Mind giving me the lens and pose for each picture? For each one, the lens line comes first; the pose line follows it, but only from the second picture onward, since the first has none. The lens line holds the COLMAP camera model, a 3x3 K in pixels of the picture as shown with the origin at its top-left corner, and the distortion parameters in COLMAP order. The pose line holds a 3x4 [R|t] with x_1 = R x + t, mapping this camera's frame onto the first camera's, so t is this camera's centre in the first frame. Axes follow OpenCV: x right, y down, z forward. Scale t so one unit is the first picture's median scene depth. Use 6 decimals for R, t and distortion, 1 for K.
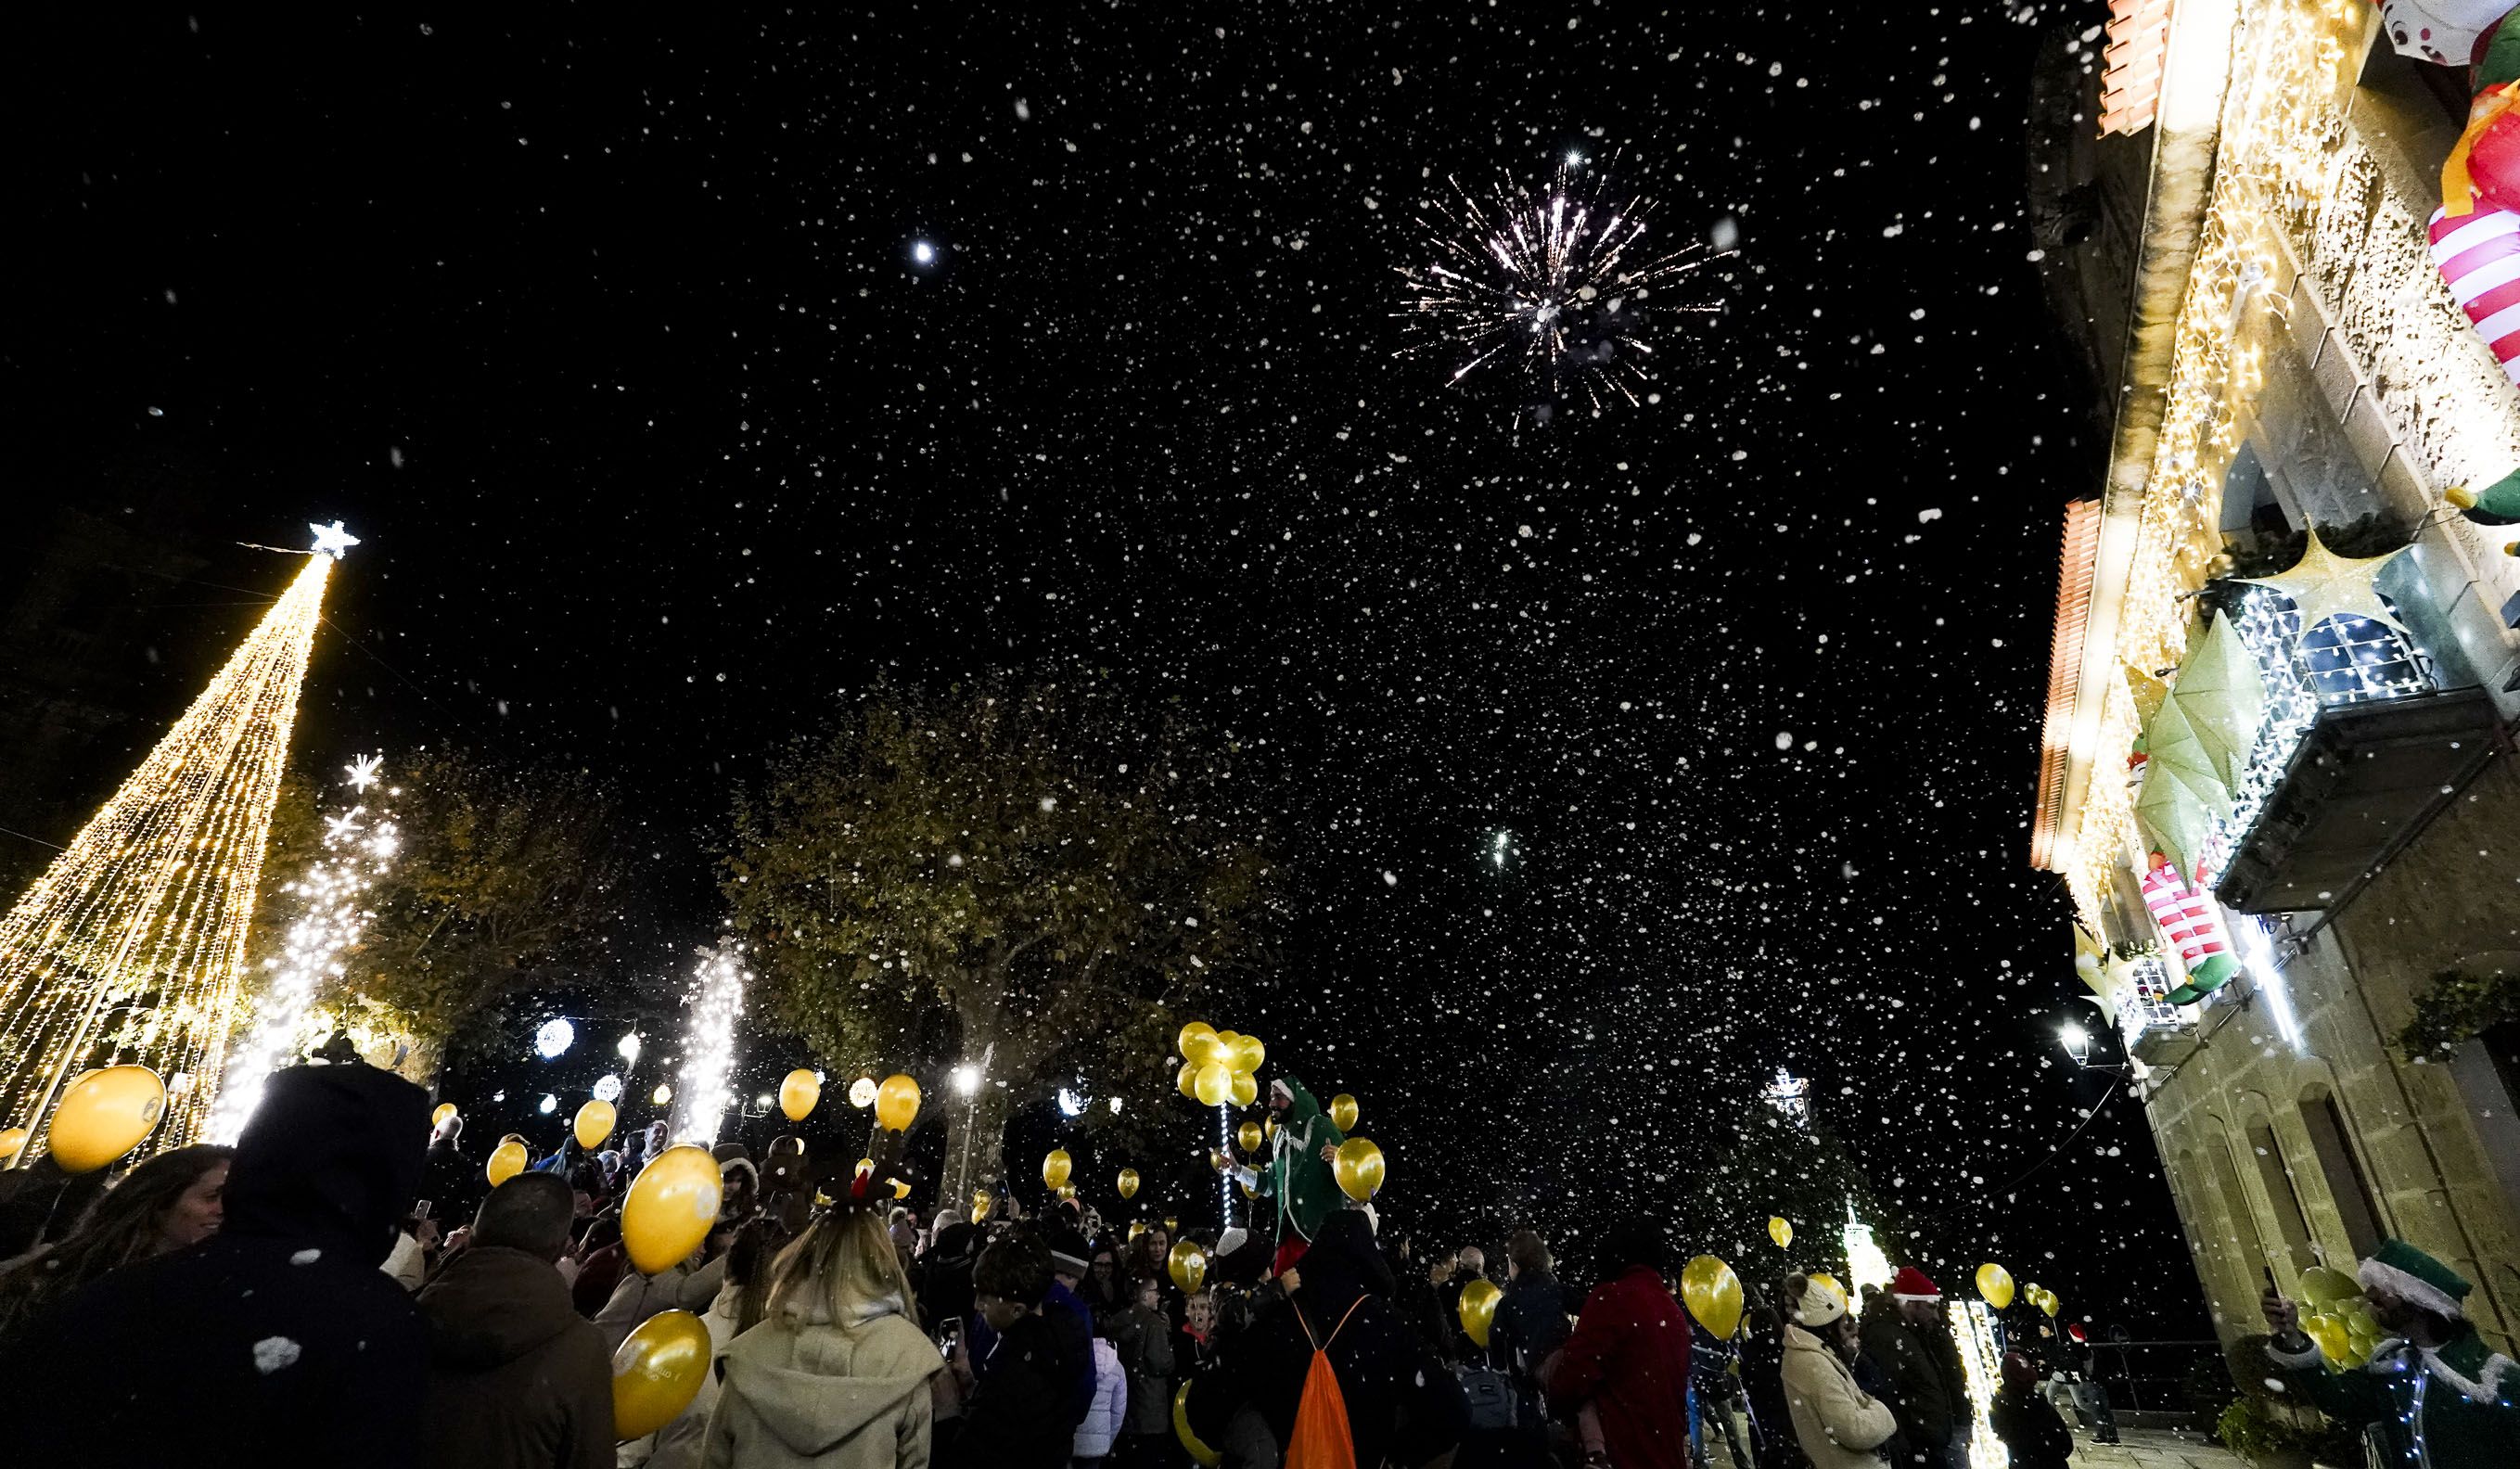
lens RADIAL K [[1072.5, 0, 1258.4], [0, 1072.5, 683.9], [0, 0, 1]] dist [-0.000398, 0.000088]
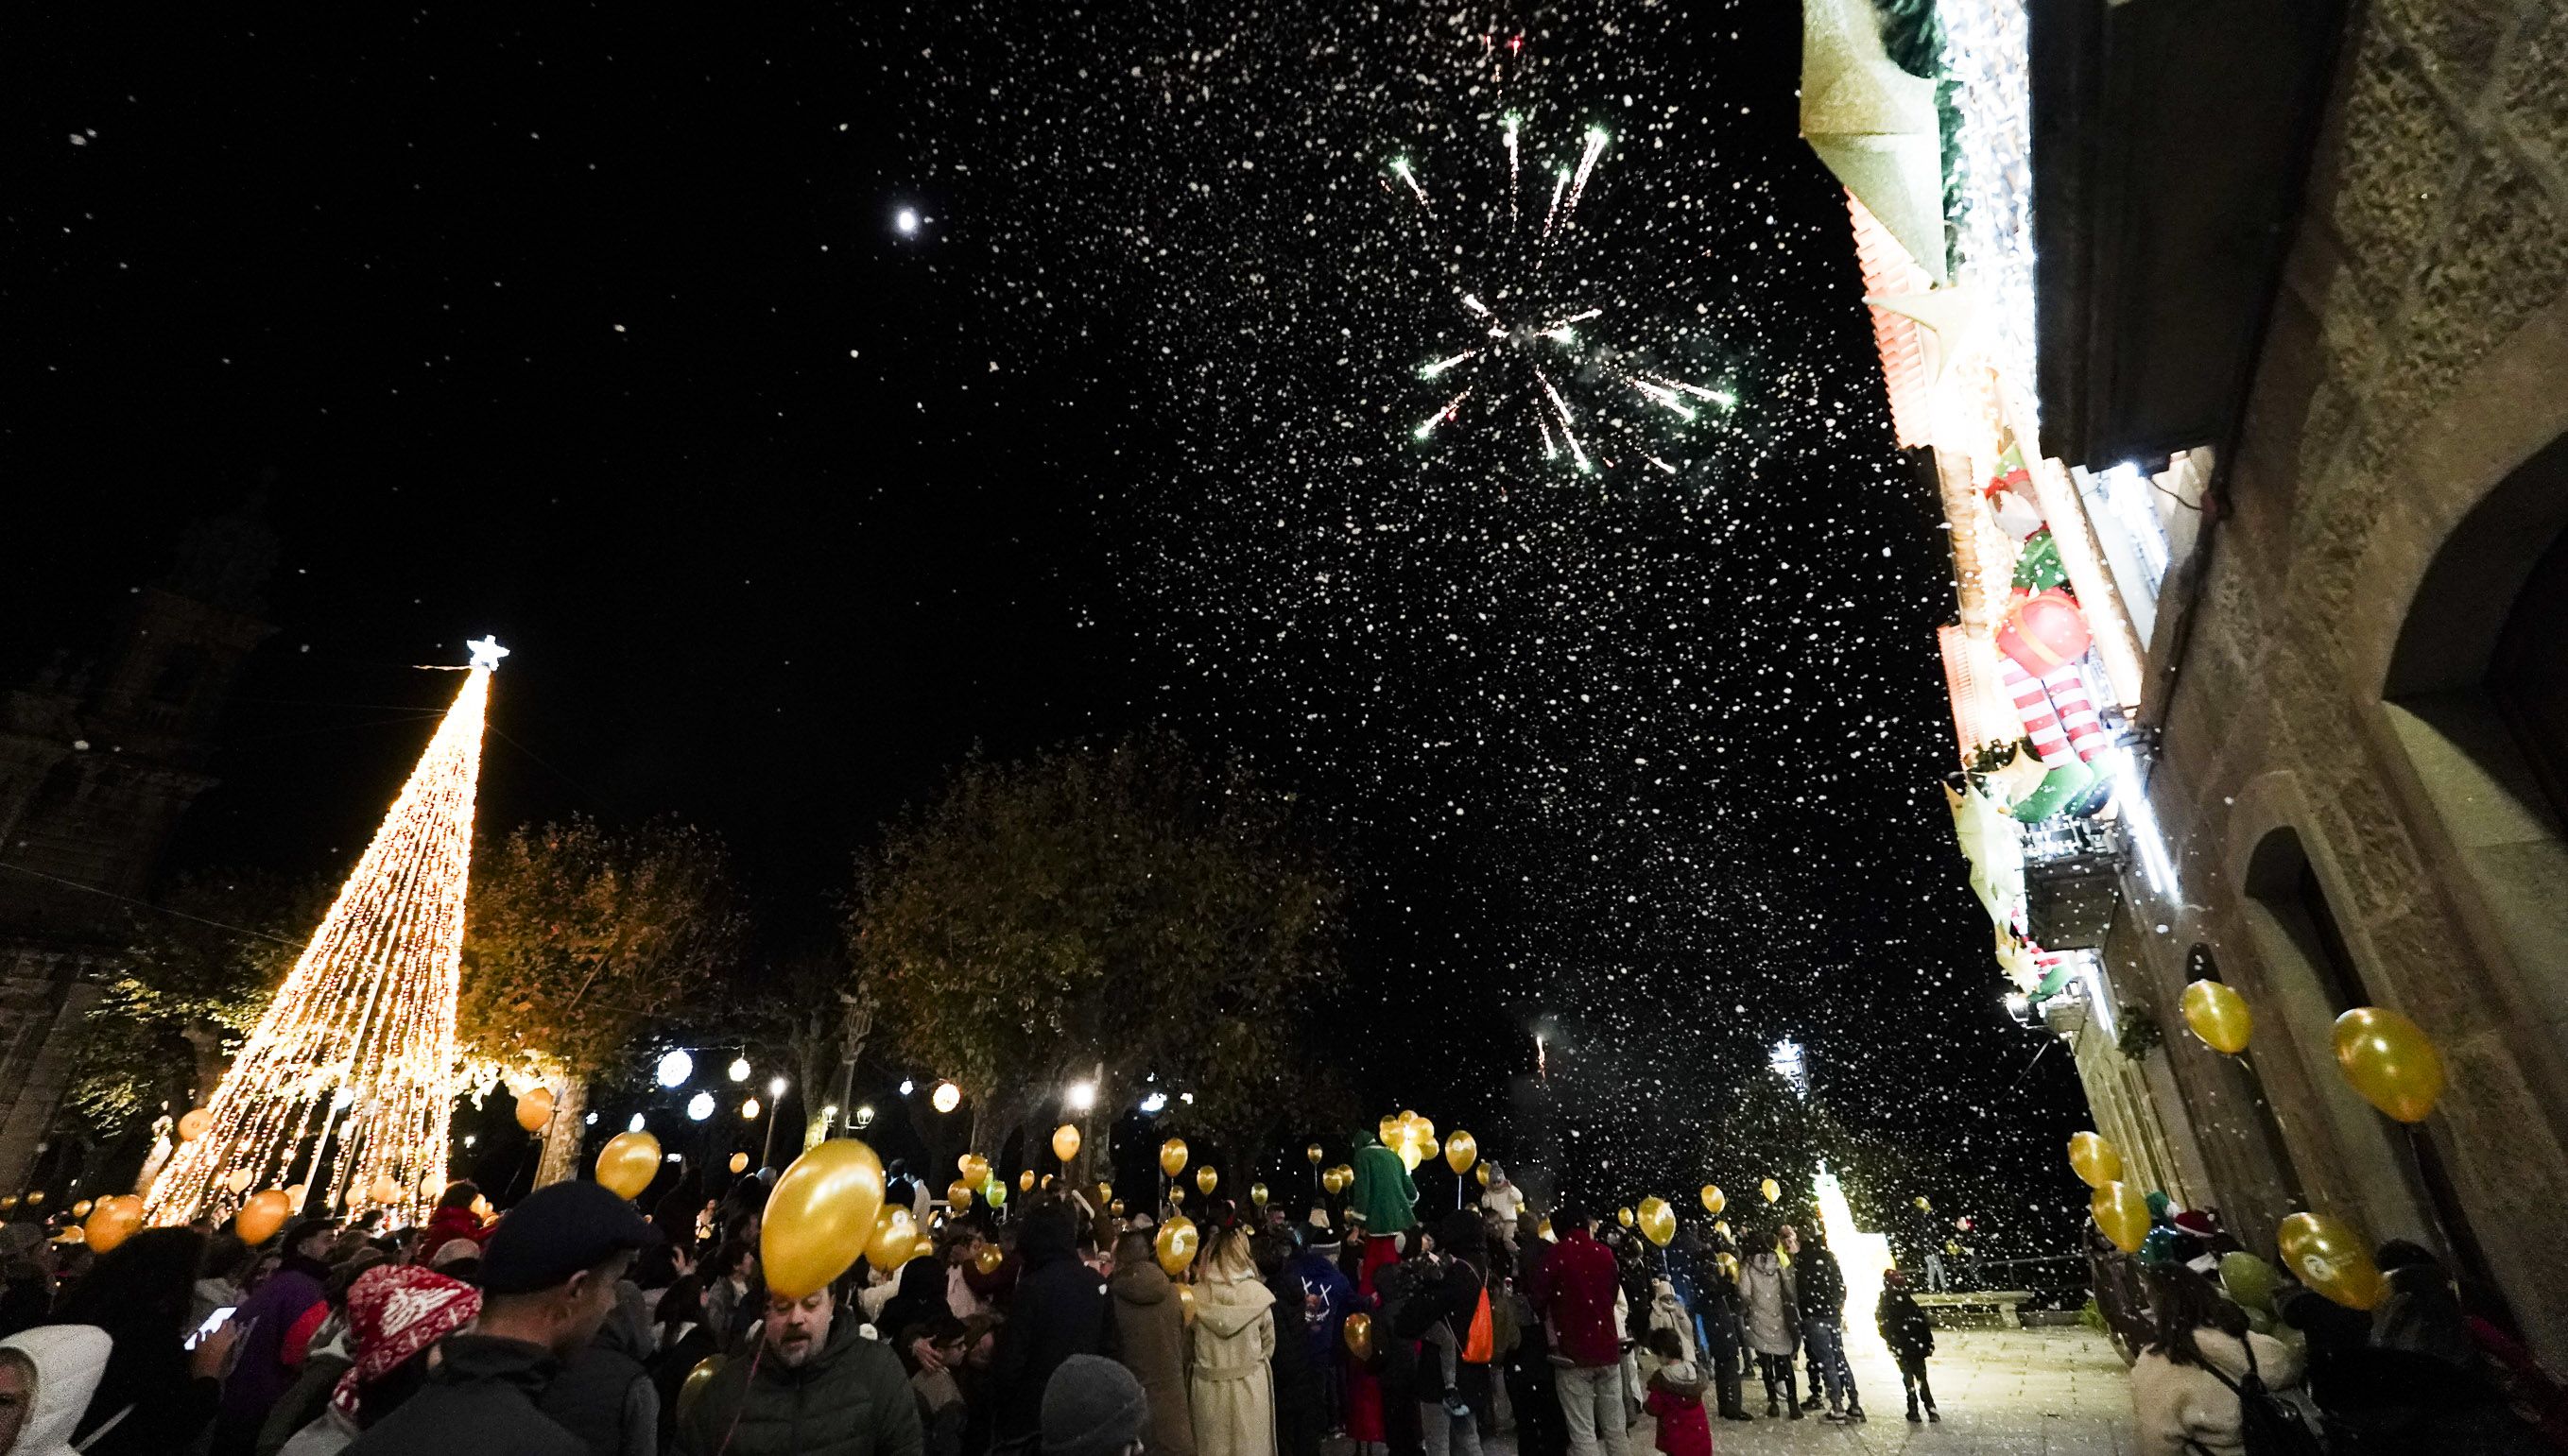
lens RADIAL K [[1063.2, 0, 1287.1], [0, 1063.2, 671.7], [0, 0, 1]] dist [0.000189, -0.000199]
pose [[0.998326, -0.057427, 0.006835, -0.023931], [0.057354, 0.998299, 0.010426, -0.079066], [-0.007422, -0.010017, 0.999922, -0.137669]]
